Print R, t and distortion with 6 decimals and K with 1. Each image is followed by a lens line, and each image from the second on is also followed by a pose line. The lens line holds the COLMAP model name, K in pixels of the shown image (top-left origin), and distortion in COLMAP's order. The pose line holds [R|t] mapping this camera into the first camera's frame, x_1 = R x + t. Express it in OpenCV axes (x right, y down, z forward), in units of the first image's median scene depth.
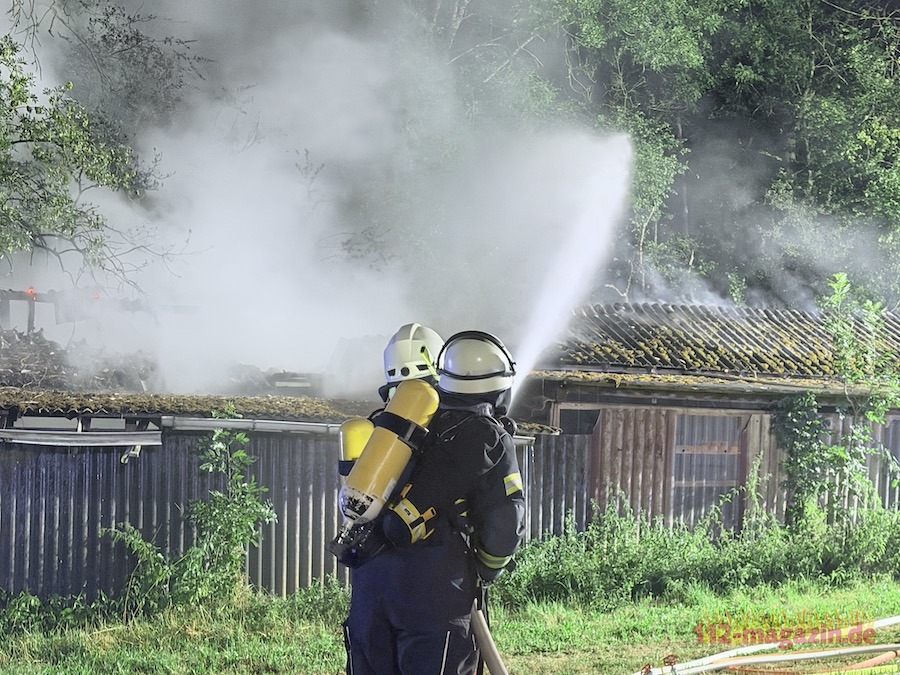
lens RADIAL K [[1372.1, 0, 450.8], [0, 1372.1, 334.1], [0, 0, 1]] dist [0.152011, -0.208605]
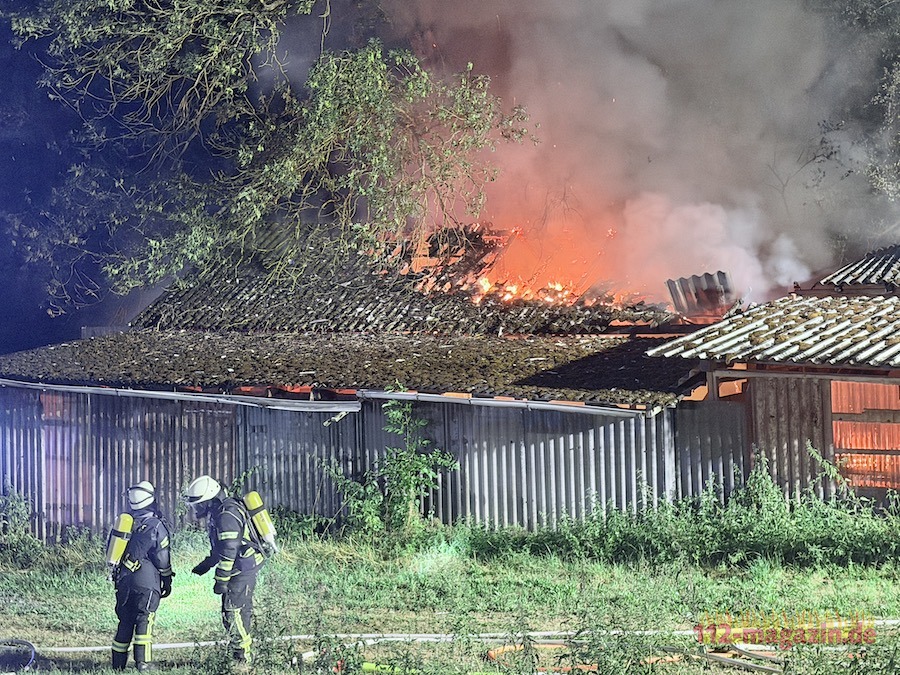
lens RADIAL K [[1531.7, 0, 450.0], [0, 1531.7, 337.5], [0, 0, 1]] dist [0.138148, -0.157845]
pose [[0.712423, 0.018381, -0.701510, 0.756474], [0.097807, 0.987299, 0.125197, -0.141374], [0.694901, -0.157806, 0.701577, 0.038904]]
